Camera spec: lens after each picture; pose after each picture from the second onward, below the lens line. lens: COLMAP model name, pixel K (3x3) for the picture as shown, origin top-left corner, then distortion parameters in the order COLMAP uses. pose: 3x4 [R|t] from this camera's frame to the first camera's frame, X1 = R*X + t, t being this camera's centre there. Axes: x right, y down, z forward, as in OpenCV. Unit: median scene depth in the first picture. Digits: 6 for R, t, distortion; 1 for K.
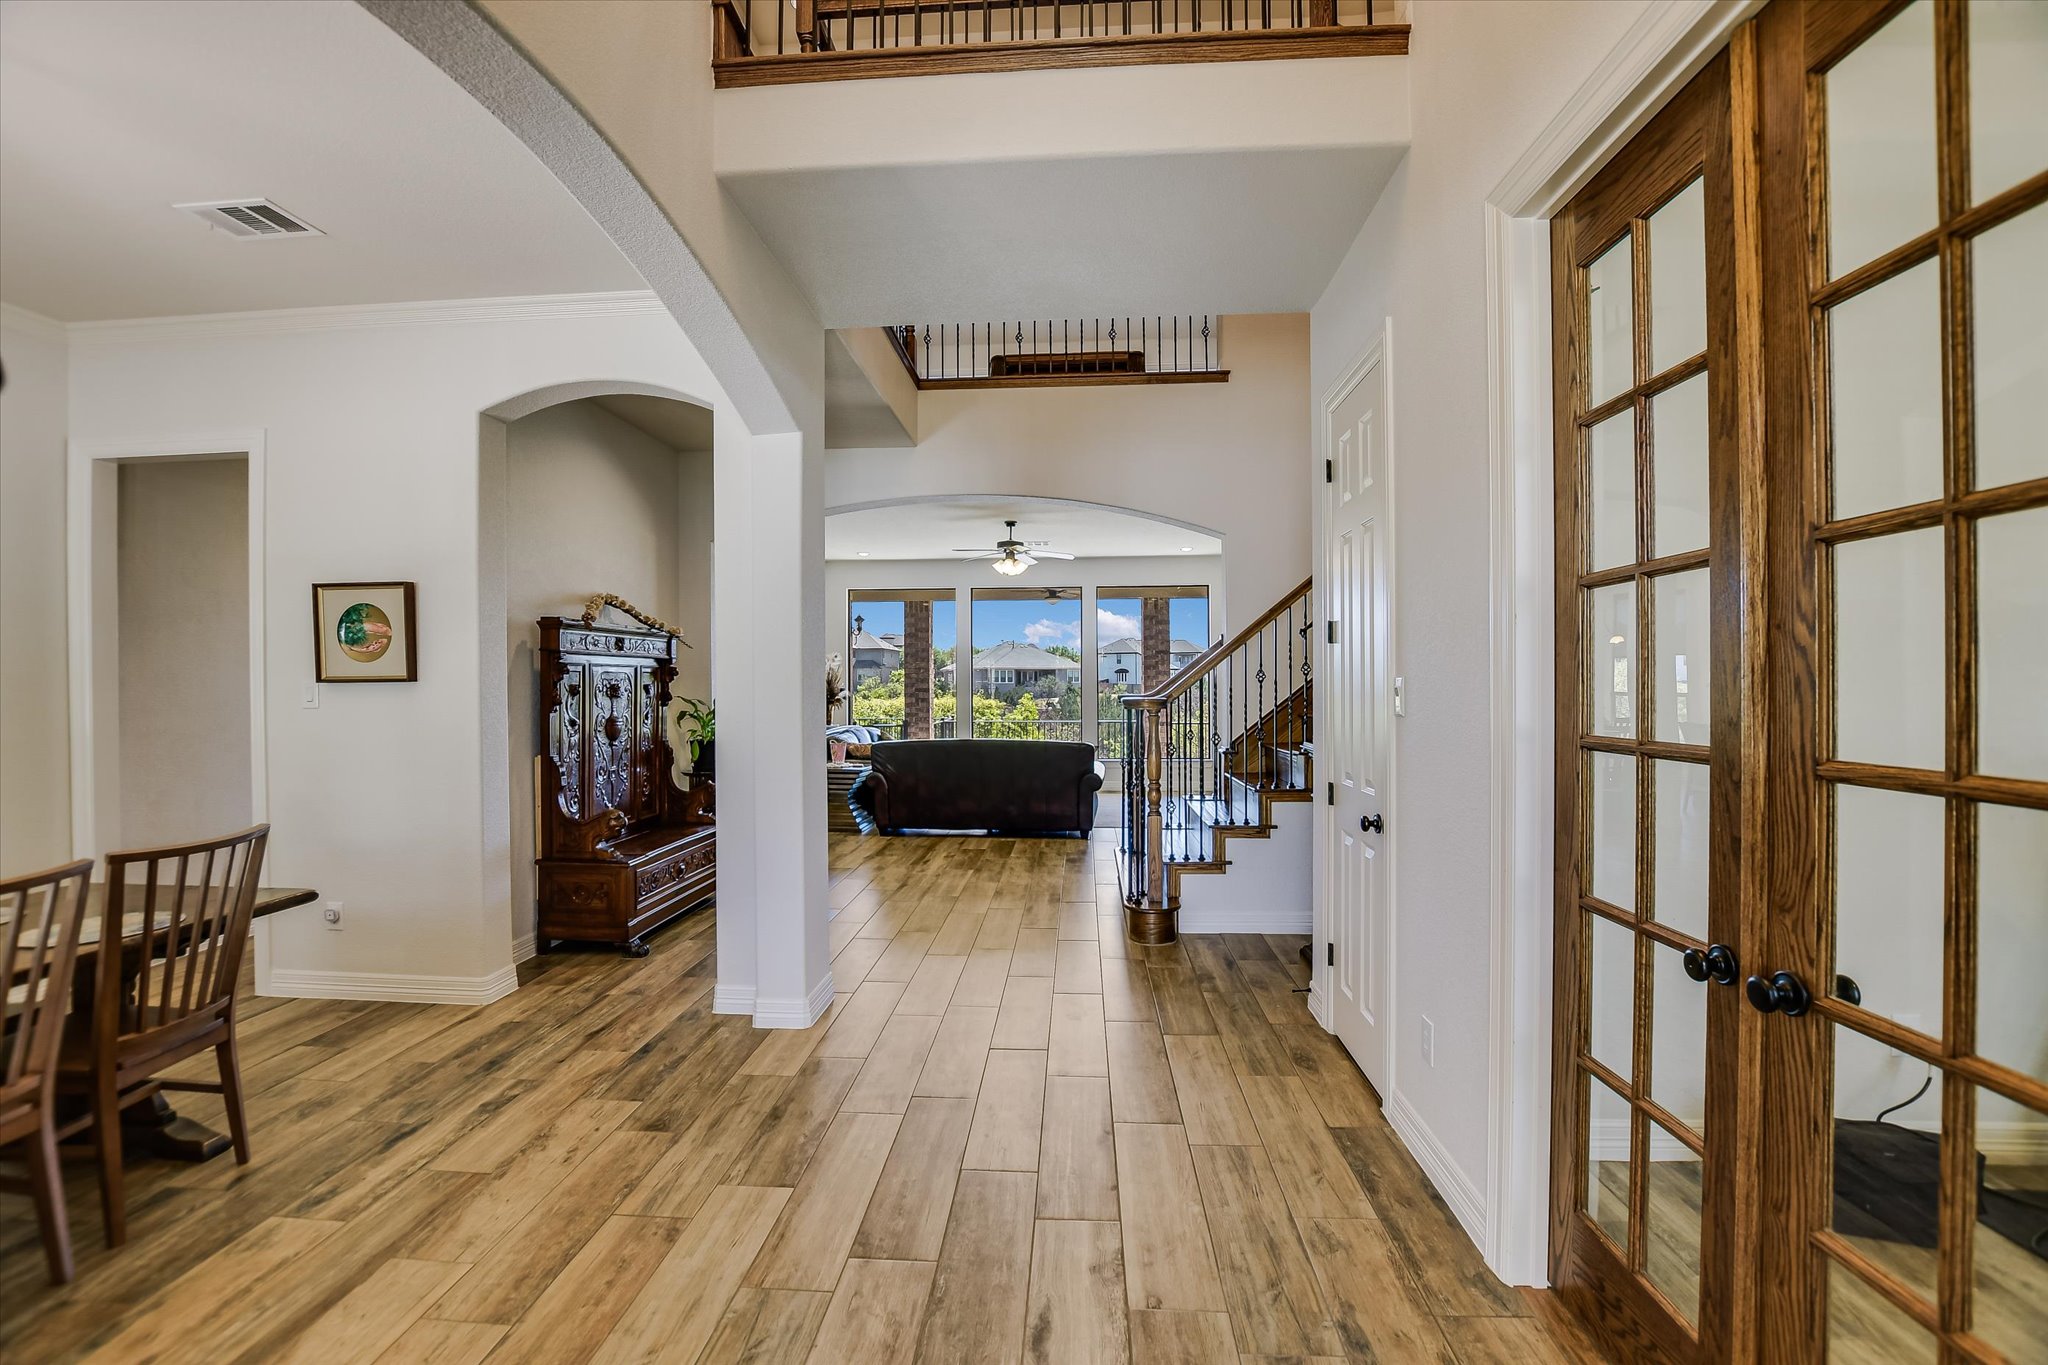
lens RADIAL K [[899.6, 0, 1019.3], [0, 899.6, 688.2], [0, 0, 1]] dist [-0.026072, 0.000051]
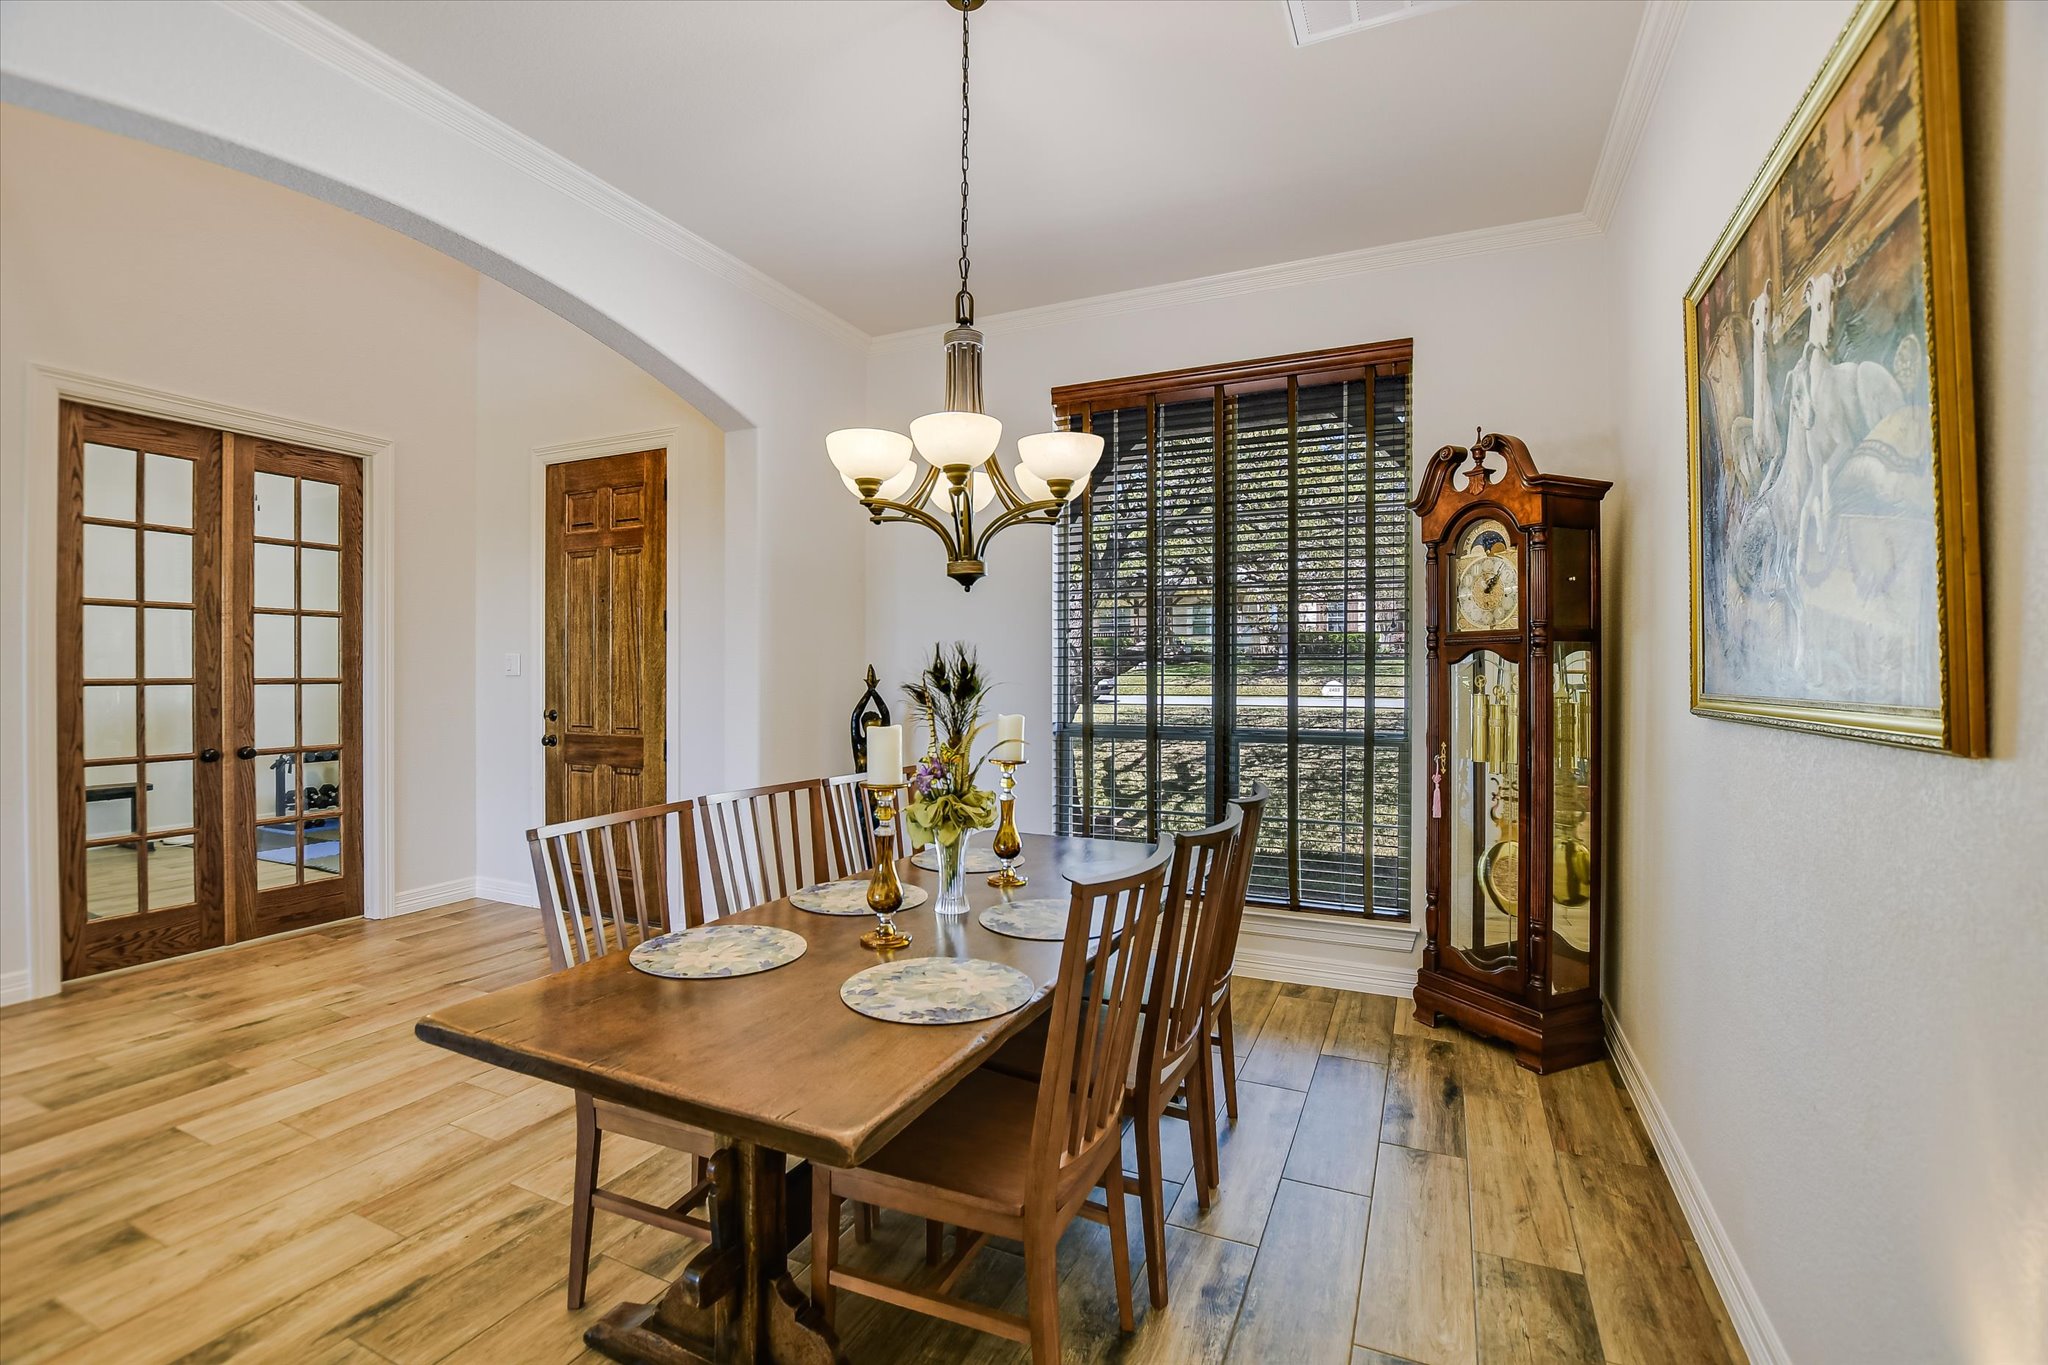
lens RADIAL K [[899.6, 0, 1019.3], [0, 899.6, 688.2], [0, 0, 1]] dist [-0.026072, 0.000051]
pose [[-0.934827, -0.004052, 0.355082, -1.560841], [0.002755, 0.999822, 0.018663, 0.033628], [-0.355094, 0.018425, -0.934649, 1.621130]]
